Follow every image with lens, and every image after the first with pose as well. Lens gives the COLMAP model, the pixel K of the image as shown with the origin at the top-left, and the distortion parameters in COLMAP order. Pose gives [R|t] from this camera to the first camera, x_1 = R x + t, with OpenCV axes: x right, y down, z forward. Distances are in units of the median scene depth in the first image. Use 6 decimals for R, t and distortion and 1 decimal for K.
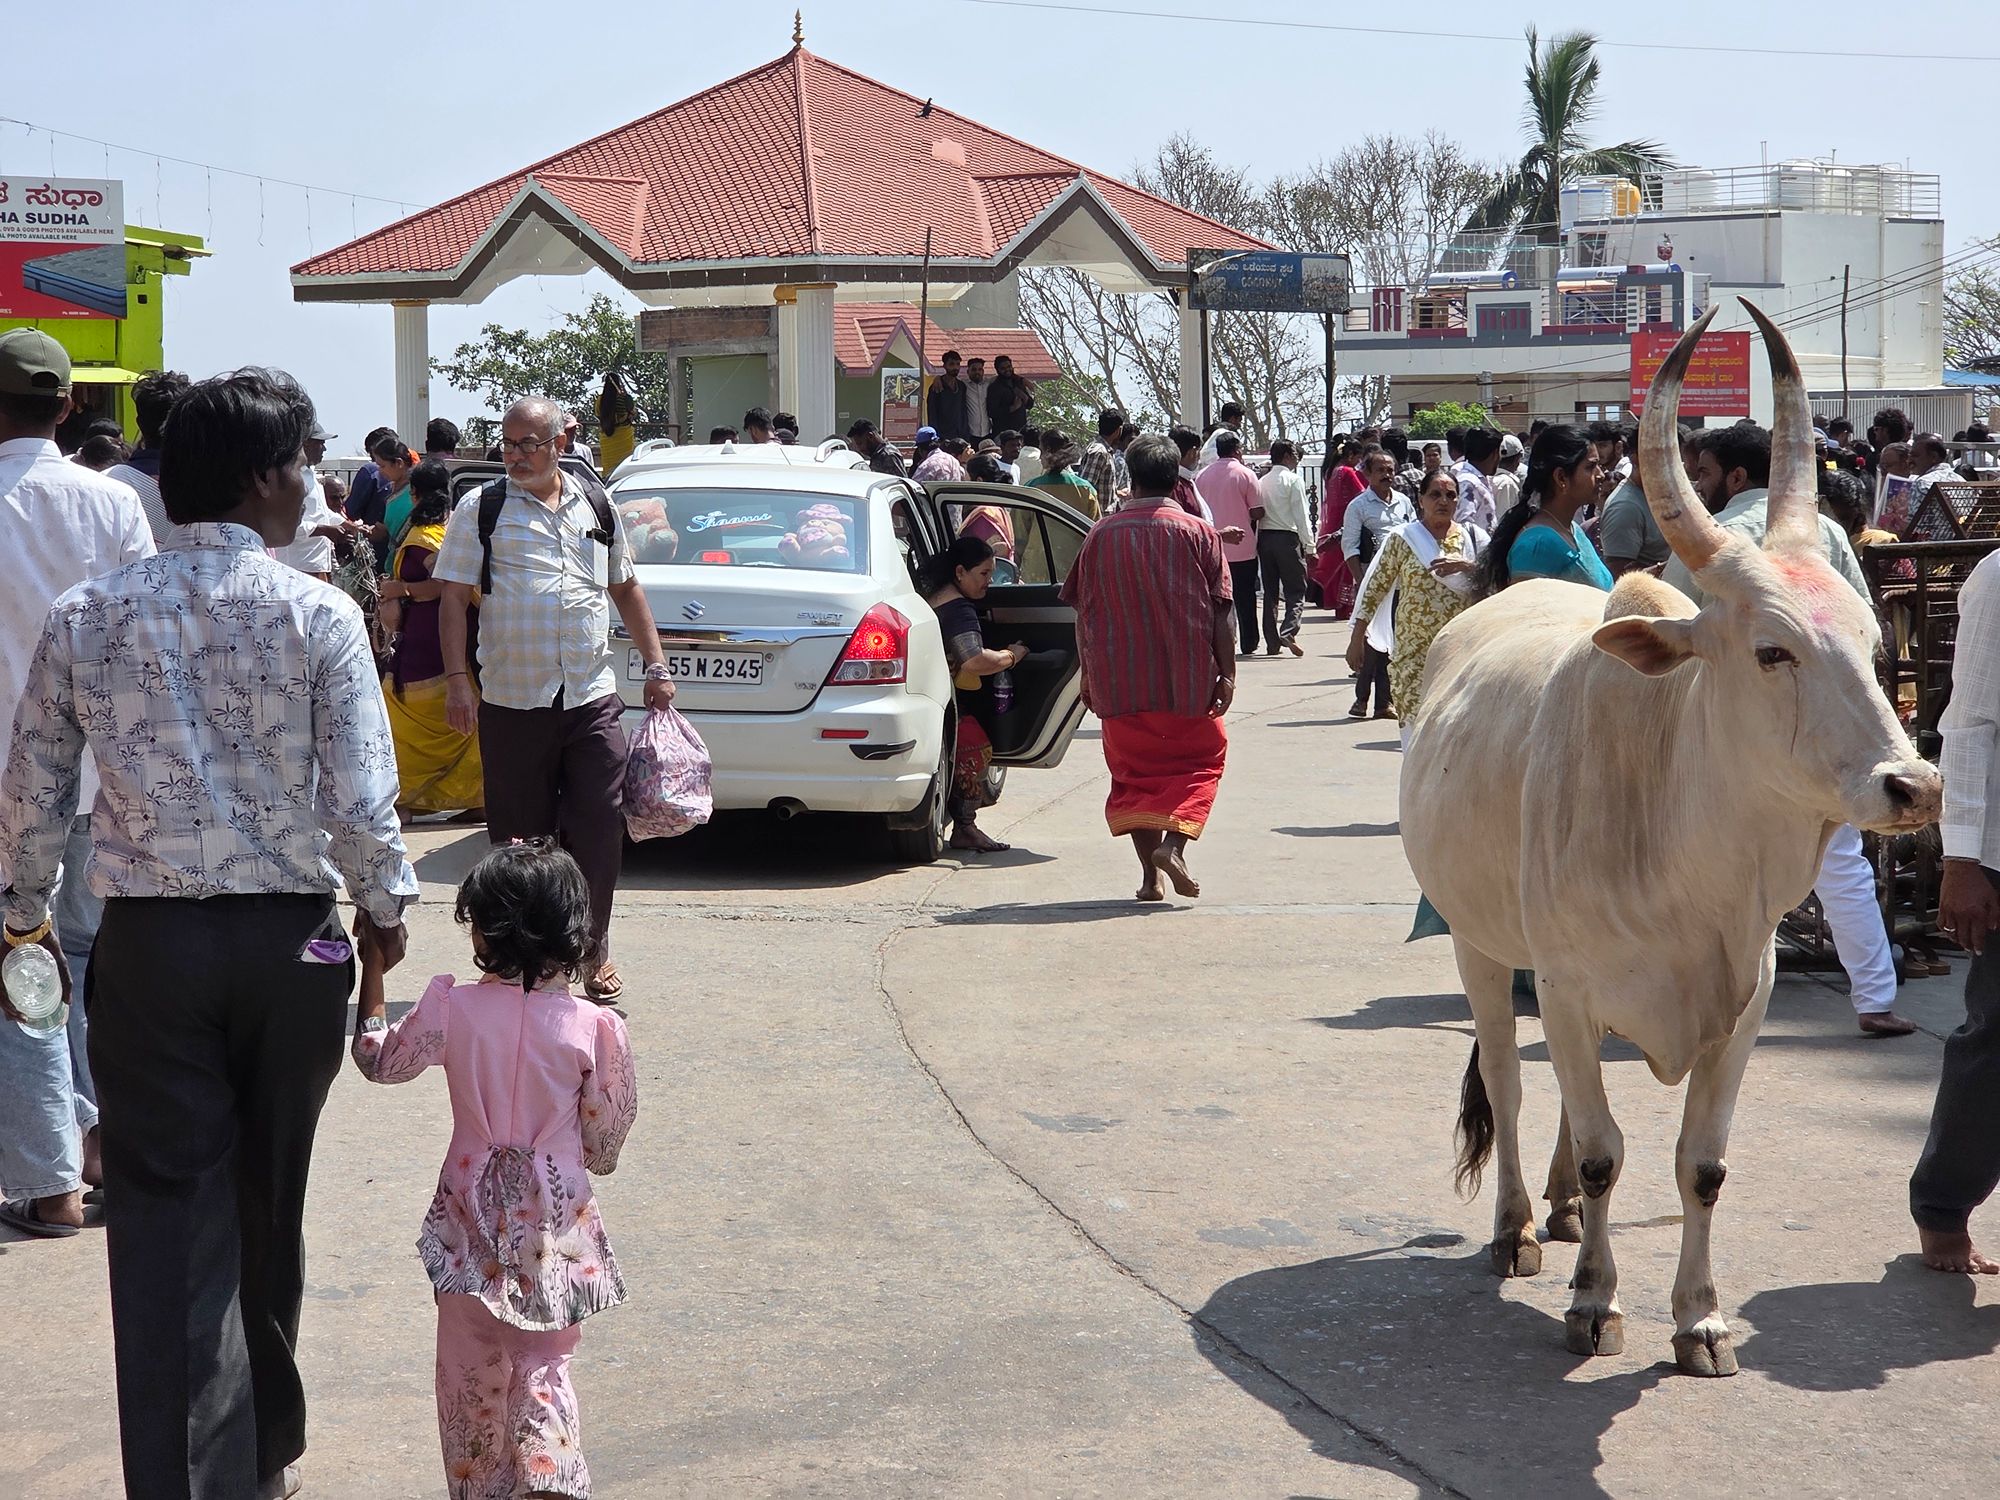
lens RADIAL K [[3884.6, 0, 1001.8], [0, 3884.6, 619.2], [0, 0, 1]] dist [-0.695960, 9.387884]
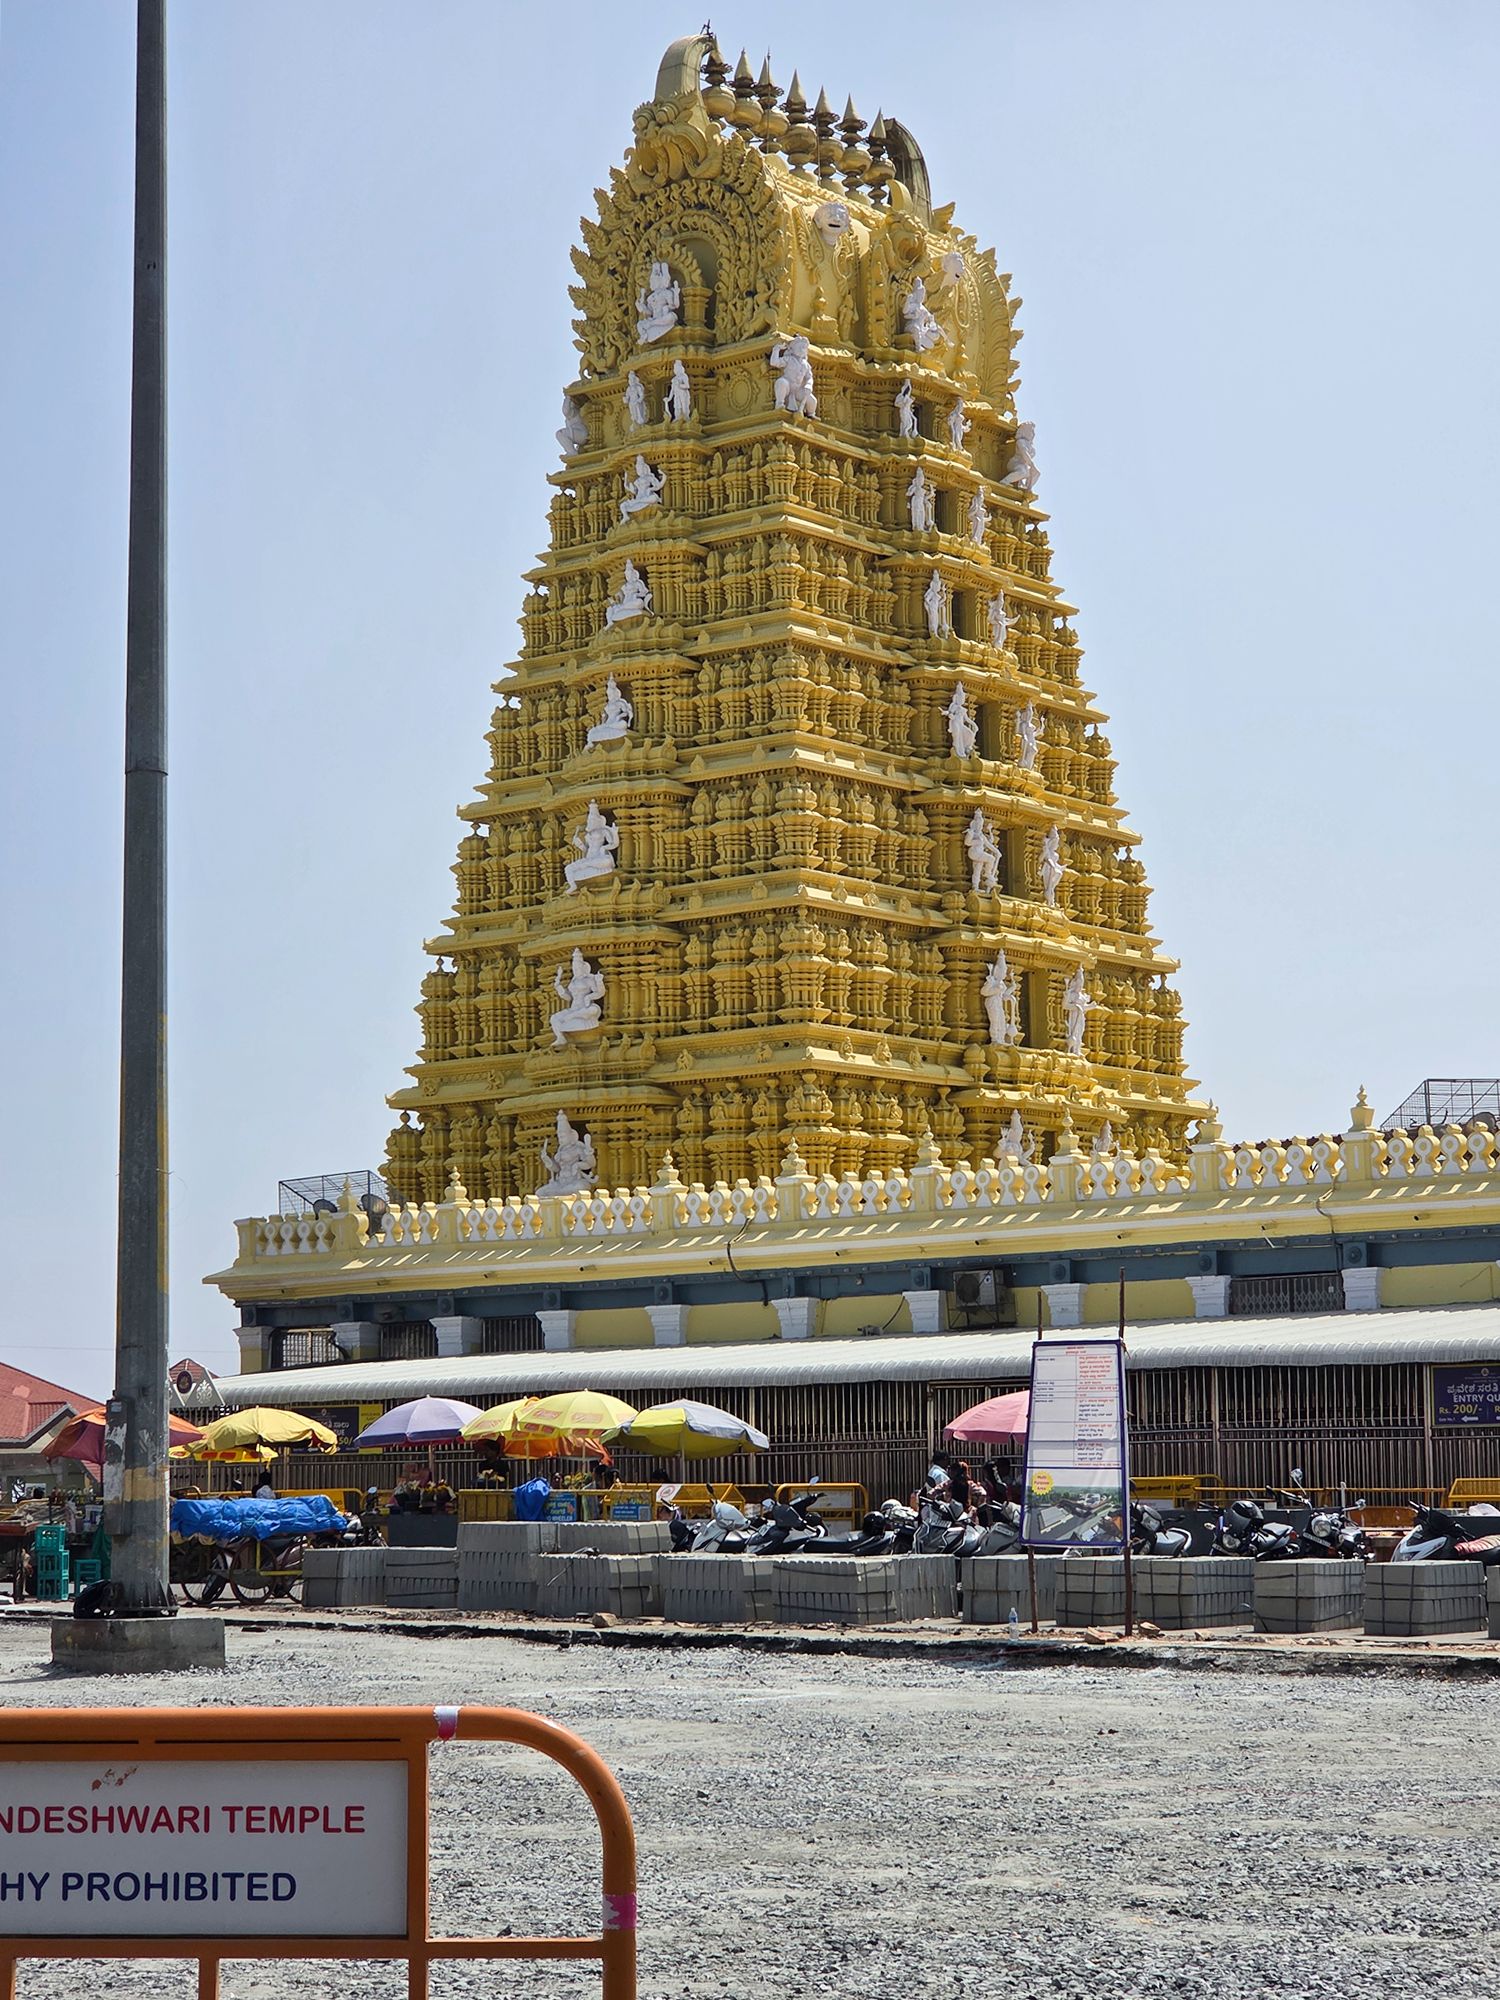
lens RADIAL K [[3884.6, 0, 756.4], [0, 3884.6, 1036.6], [0, 0, 1]] dist [-0.695960, 9.387884]
pose [[0.999185, 0.009613, 0.039212, 0.387604], [-0.002419, 0.983749, -0.179532, 0.098235], [-0.040301, 0.179291, 0.982970, -1.561105]]
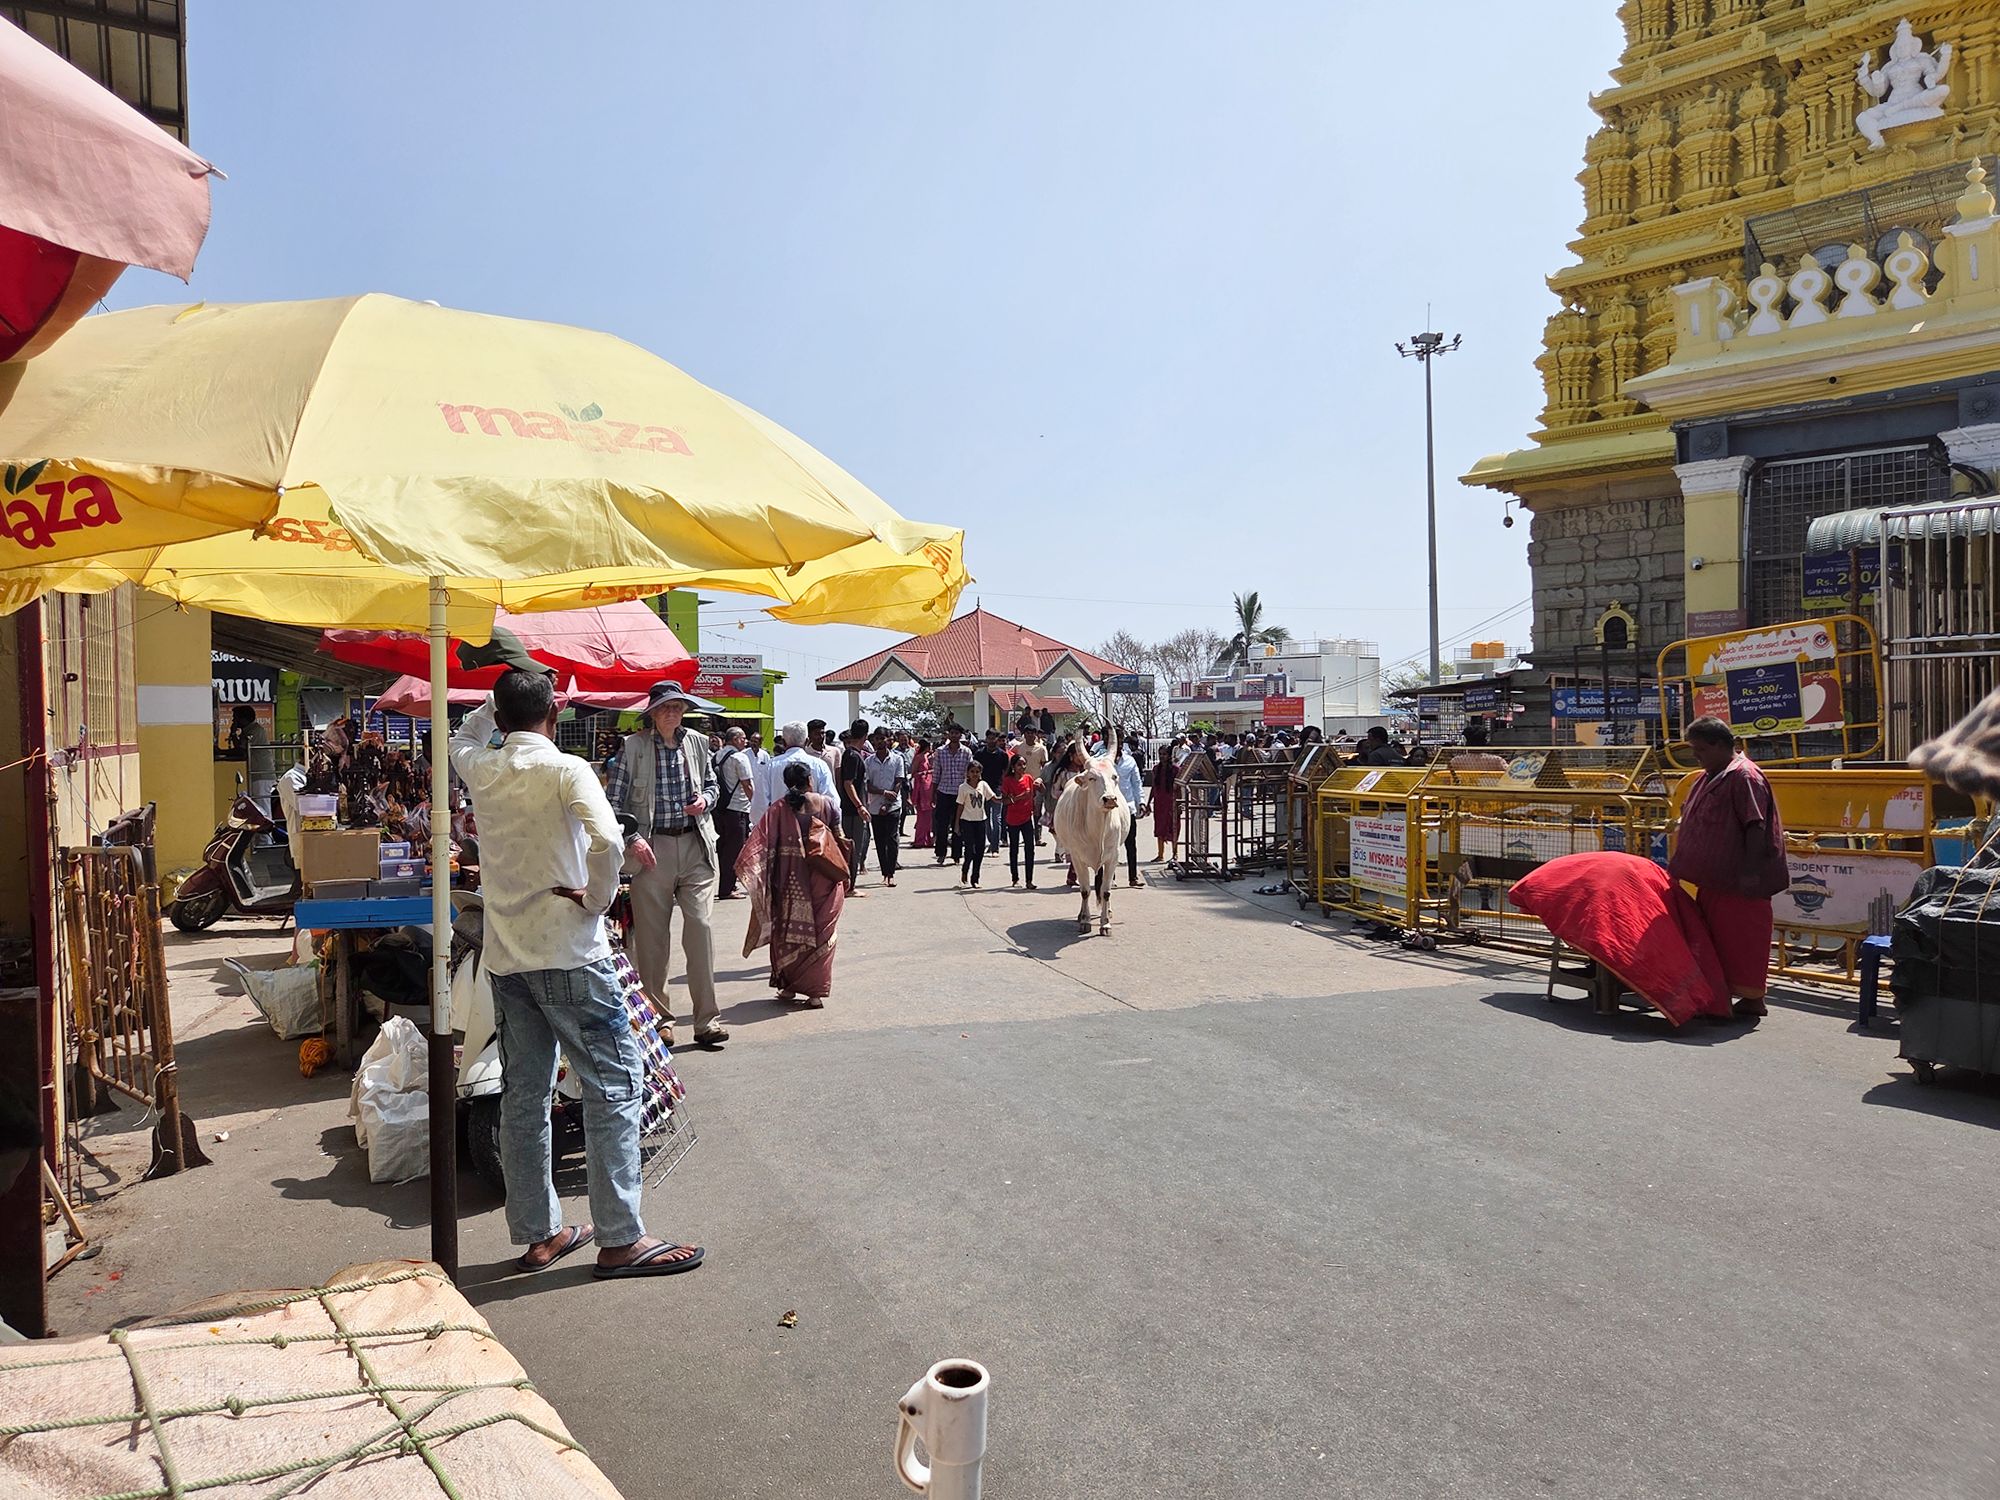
lens RADIAL K [[1354.9, 0, 1000.0], [0, 1354.9, 750.0], [0, 0, 1]] dist [0.064124, -0.054235]
pose [[0.998602, -0.000850, -0.052857, 0.025178], [-0.000904, 0.999450, -0.033163, 0.001952], [0.052856, 0.033165, 0.998051, -0.099407]]
